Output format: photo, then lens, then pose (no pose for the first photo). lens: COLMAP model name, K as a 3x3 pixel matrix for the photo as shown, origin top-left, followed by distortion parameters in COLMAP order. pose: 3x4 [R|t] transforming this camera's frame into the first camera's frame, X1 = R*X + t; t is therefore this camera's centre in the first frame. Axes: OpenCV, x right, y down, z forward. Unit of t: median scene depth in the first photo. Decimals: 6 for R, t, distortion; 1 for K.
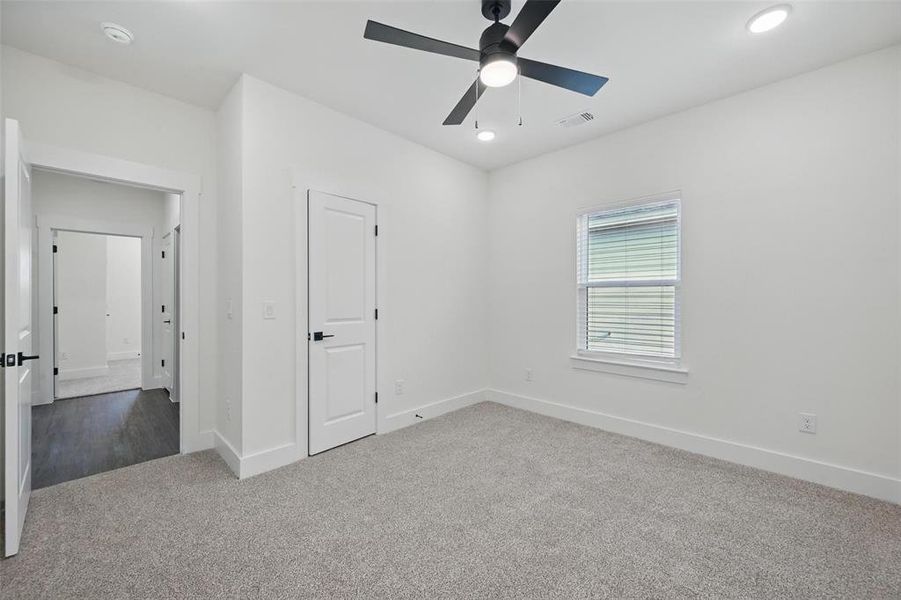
lens RADIAL K [[357.3, 0, 448.3], [0, 357.3, 300.6], [0, 0, 1]] dist [0.001396, 0.000490]
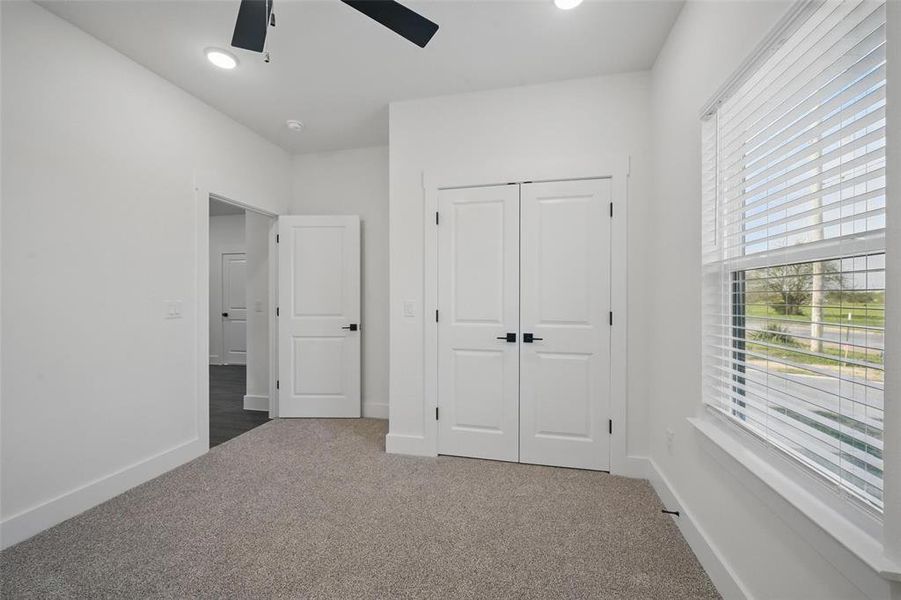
lens RADIAL K [[357.3, 0, 449.8], [0, 357.3, 295.2], [0, 0, 1]] dist [0.001396, 0.000490]
pose [[0.523240, -0.002928, -0.852180, 0.321449], [-0.006335, 0.999953, -0.007326, -0.004205], [0.852162, 0.009232, 0.523197, 0.341117]]
